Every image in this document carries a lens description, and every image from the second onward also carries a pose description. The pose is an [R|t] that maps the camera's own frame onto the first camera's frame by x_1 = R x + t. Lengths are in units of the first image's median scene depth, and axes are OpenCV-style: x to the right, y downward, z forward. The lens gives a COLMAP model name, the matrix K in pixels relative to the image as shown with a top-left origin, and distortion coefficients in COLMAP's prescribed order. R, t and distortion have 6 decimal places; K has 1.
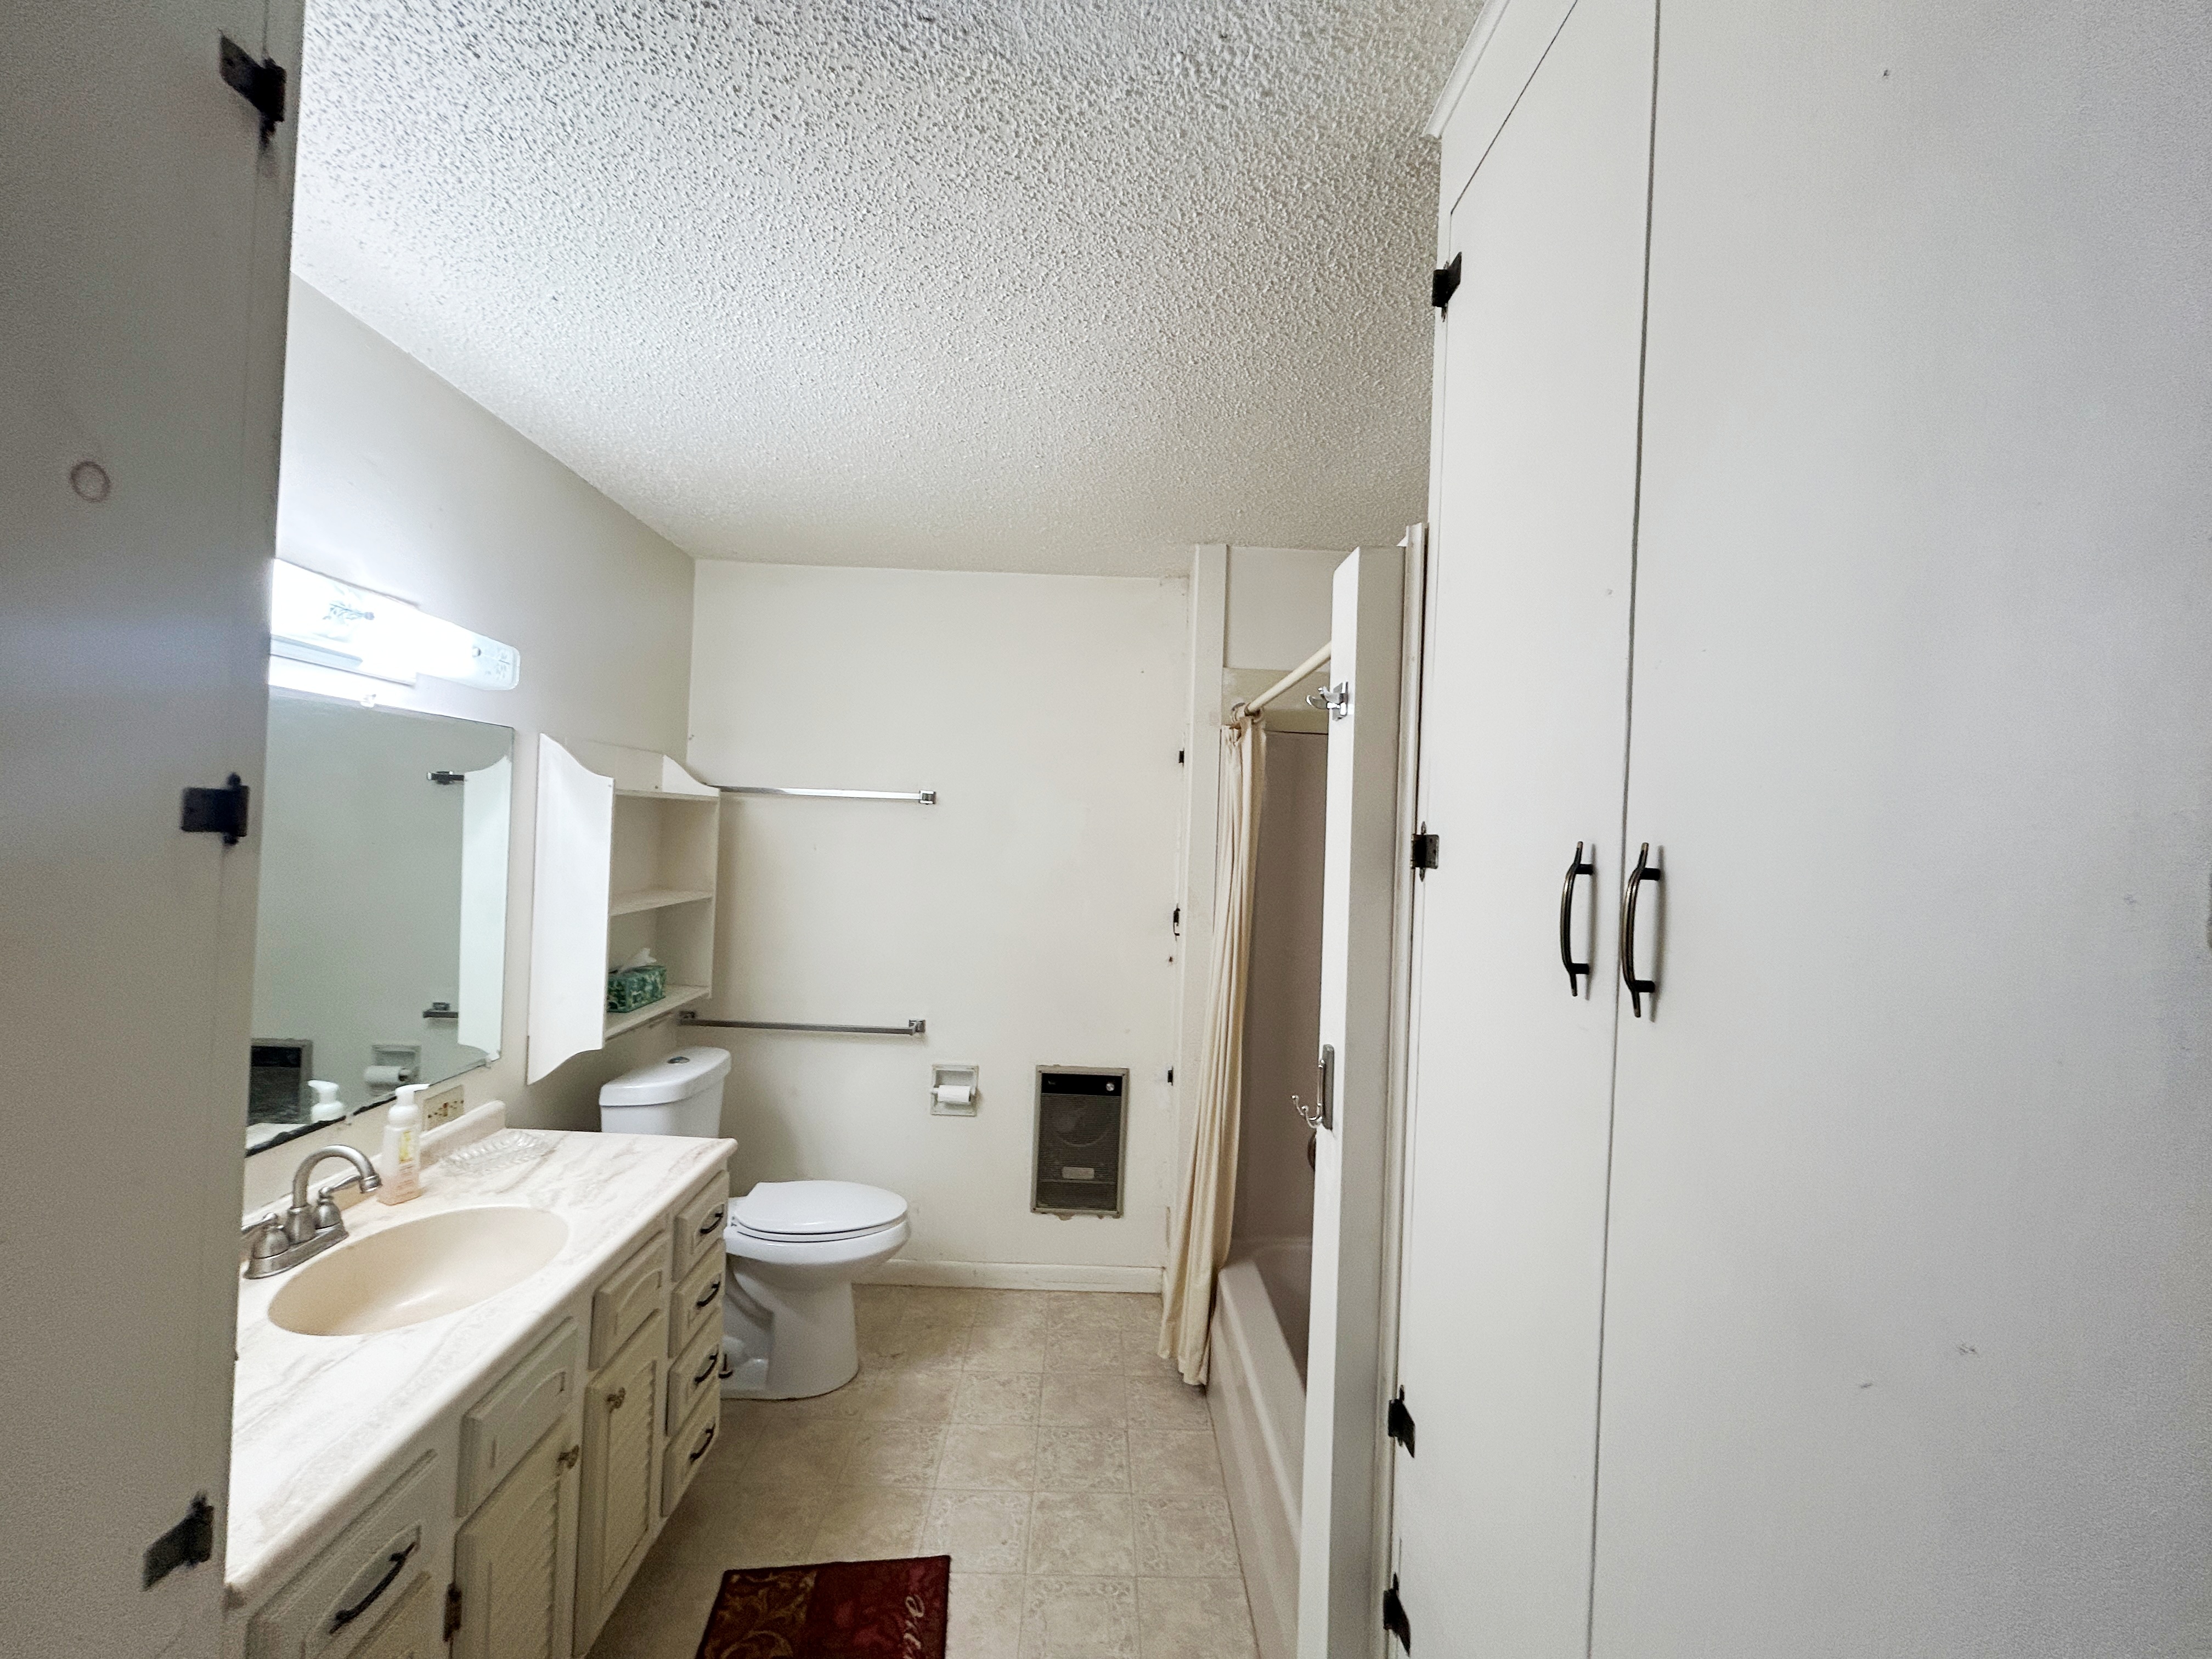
lens RADIAL K [[893.9, 0, 1103.6], [0, 893.9, 827.9], [0, 0, 1]] dist [-0.002424, -0.000105]
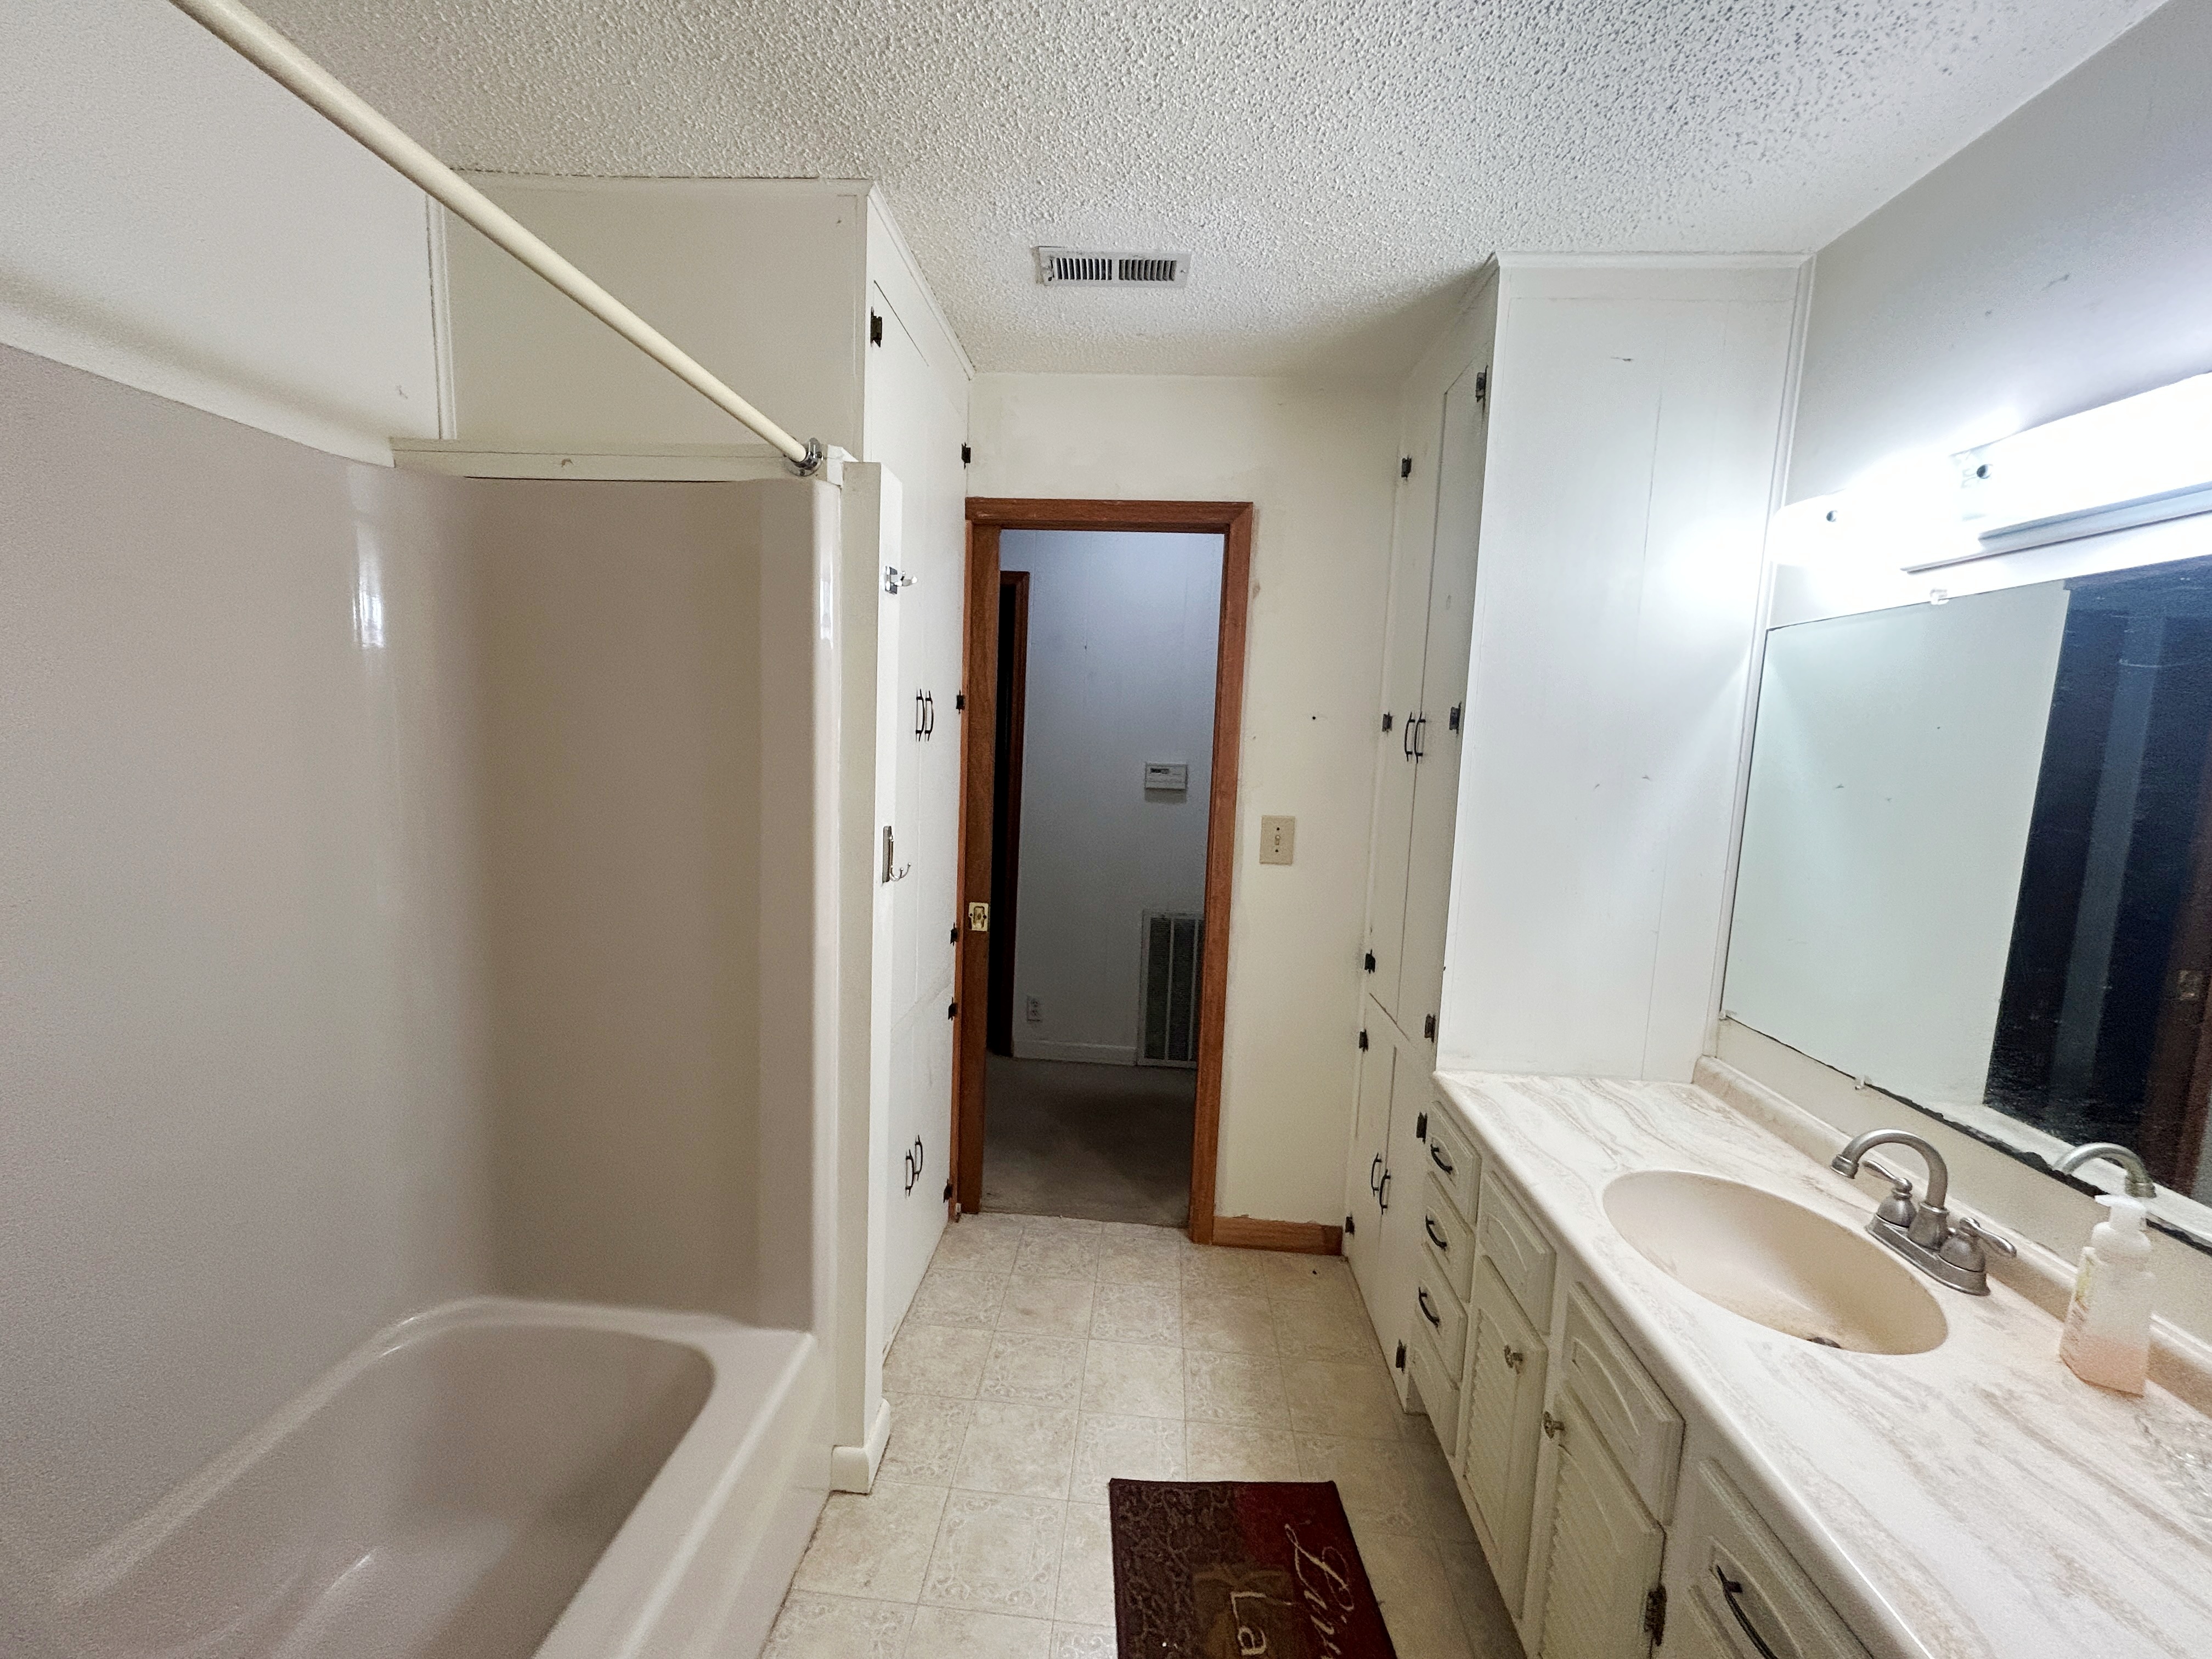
lens RADIAL K [[893.9, 0, 1105.5], [0, 893.9, 832.2], [0, 0, 1]] dist [-0.002424, -0.000105]
pose [[-0.995079, -0.066572, 0.073389, -0.130399], [-0.058074, 0.991964, 0.112402, 0.013978], [-0.080282, 0.107586, -0.990949, 1.695430]]
